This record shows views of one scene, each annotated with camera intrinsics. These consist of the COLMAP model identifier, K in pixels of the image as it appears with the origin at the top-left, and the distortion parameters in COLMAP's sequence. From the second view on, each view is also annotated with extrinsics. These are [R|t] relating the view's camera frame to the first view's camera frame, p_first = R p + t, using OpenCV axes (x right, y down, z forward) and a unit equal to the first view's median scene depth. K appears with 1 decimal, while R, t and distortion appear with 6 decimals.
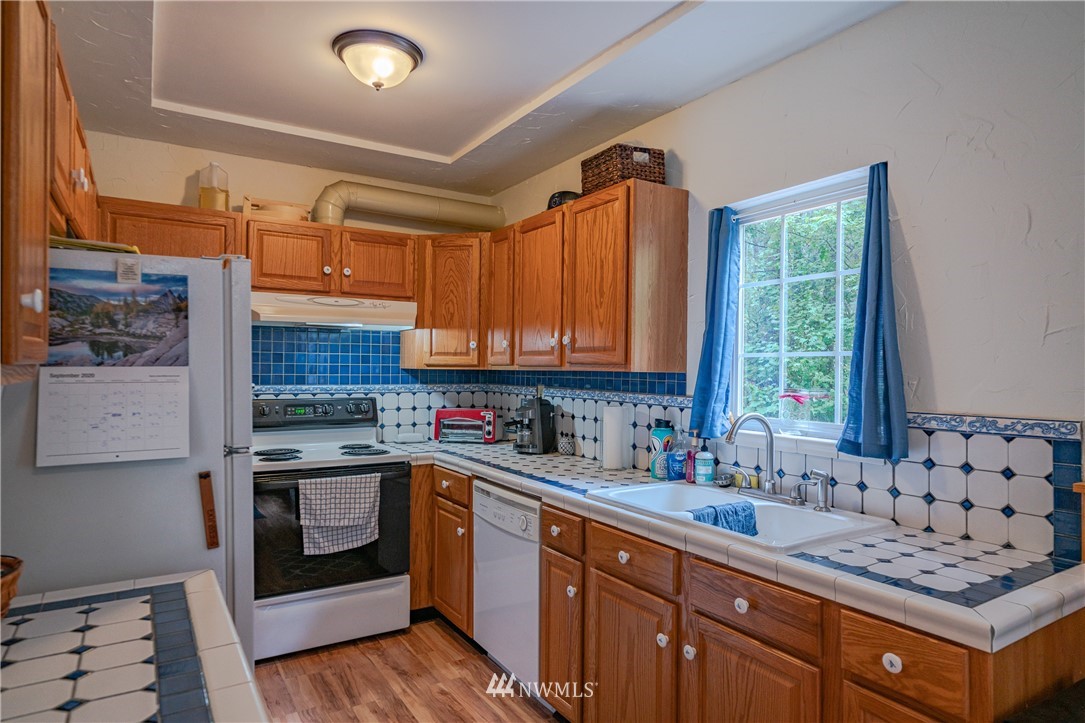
lens RADIAL K [[639.6, 0, 547.9], [0, 639.6, 362.8], [0, 0, 1]] dist [-0.000718, 0.005606]
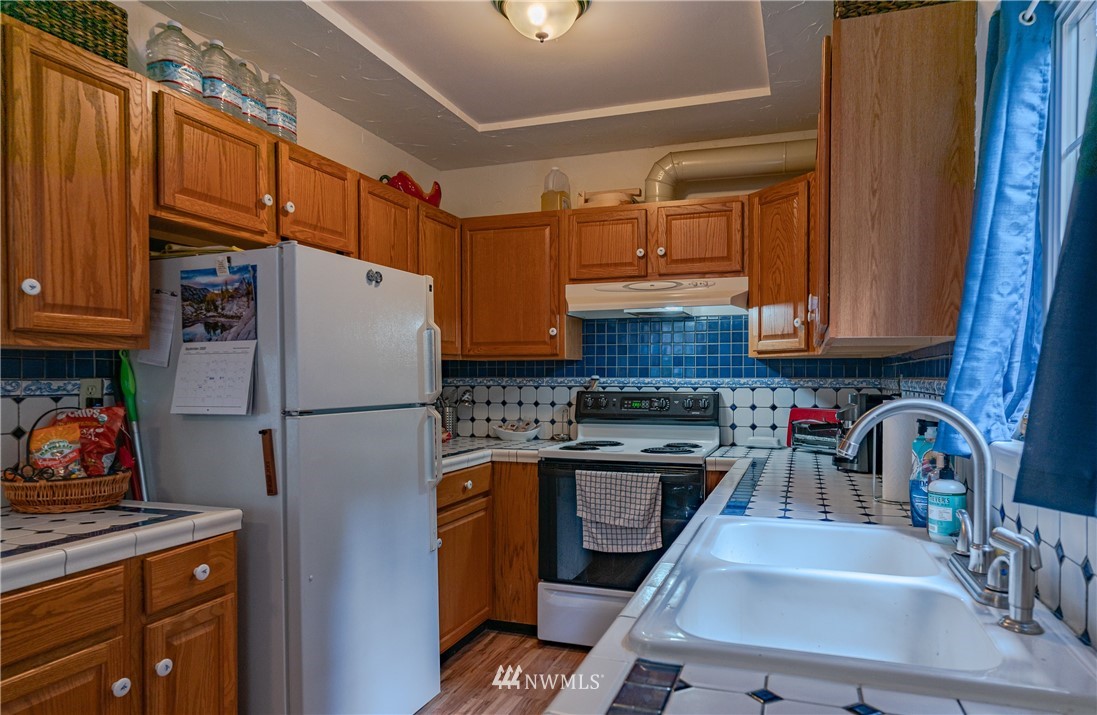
lens RADIAL K [[684.6, 0, 596.5], [0, 684.6, 376.9], [0, 0, 1]] dist [0.024627, 0.003304]
pose [[0.624611, -0.010552, -0.780865, 0.437152], [0.009816, 0.999936, -0.005660, 0.045780], [0.780875, -0.004130, 0.624674, 0.358126]]
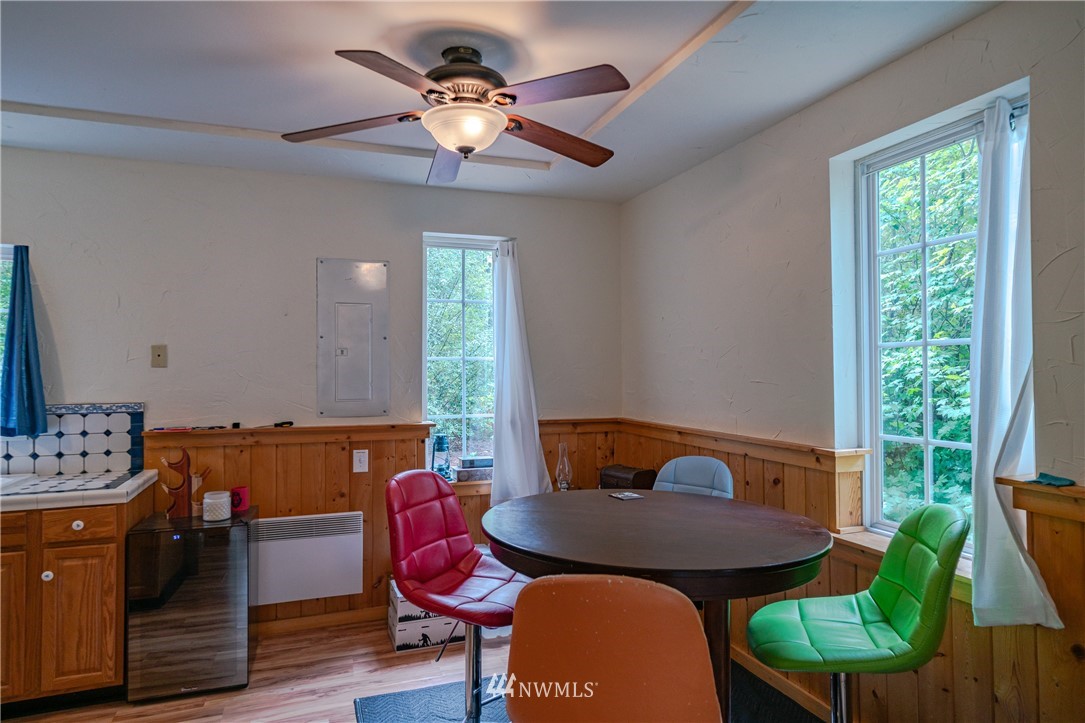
lens RADIAL K [[639.6, 0, 547.4], [0, 639.6, 365.3], [0, 0, 1]] dist [-0.000718, 0.005606]
pose [[0.200634, 0.000689, 0.979666, -0.504480], [-0.002545, 0.999997, -0.000182, -0.017226], [-0.979663, -0.002457, 0.200635, -0.375844]]
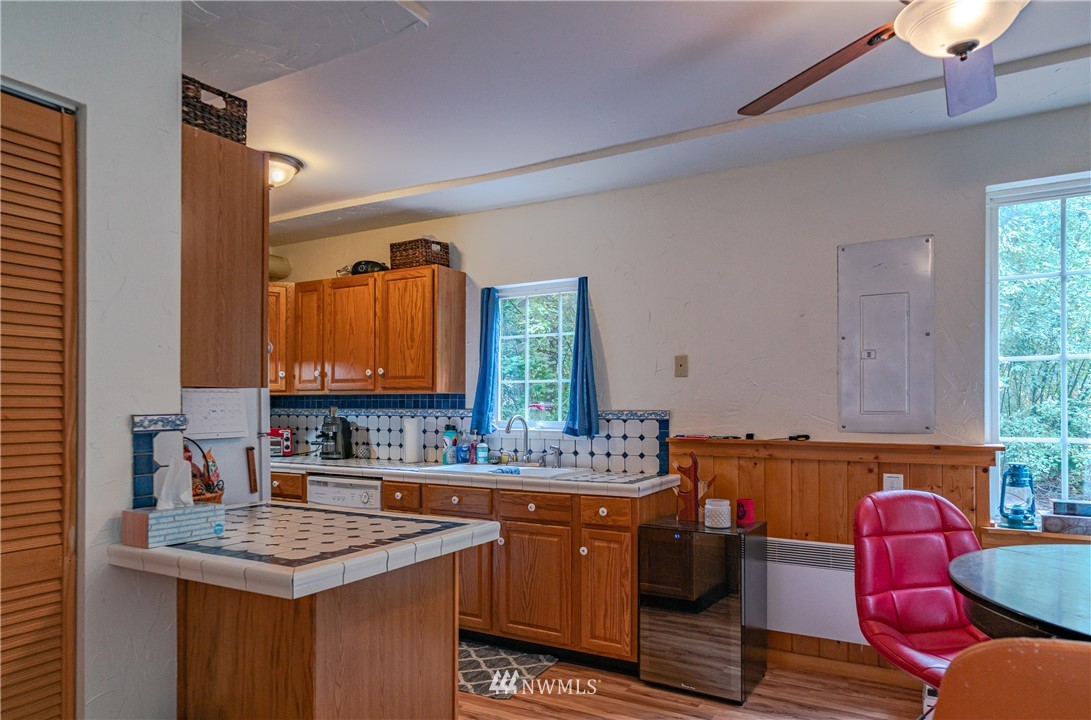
lens RADIAL K [[717.0, 0, 519.9], [0, 717.0, 408.4], [0, 0, 1]] dist [0.016613, 0.003086]
pose [[0.890700, -0.011104, 0.454455, -0.398909], [0.005750, 0.999897, 0.013161, 0.026265], [-0.454555, -0.009110, 0.890672, -0.515931]]
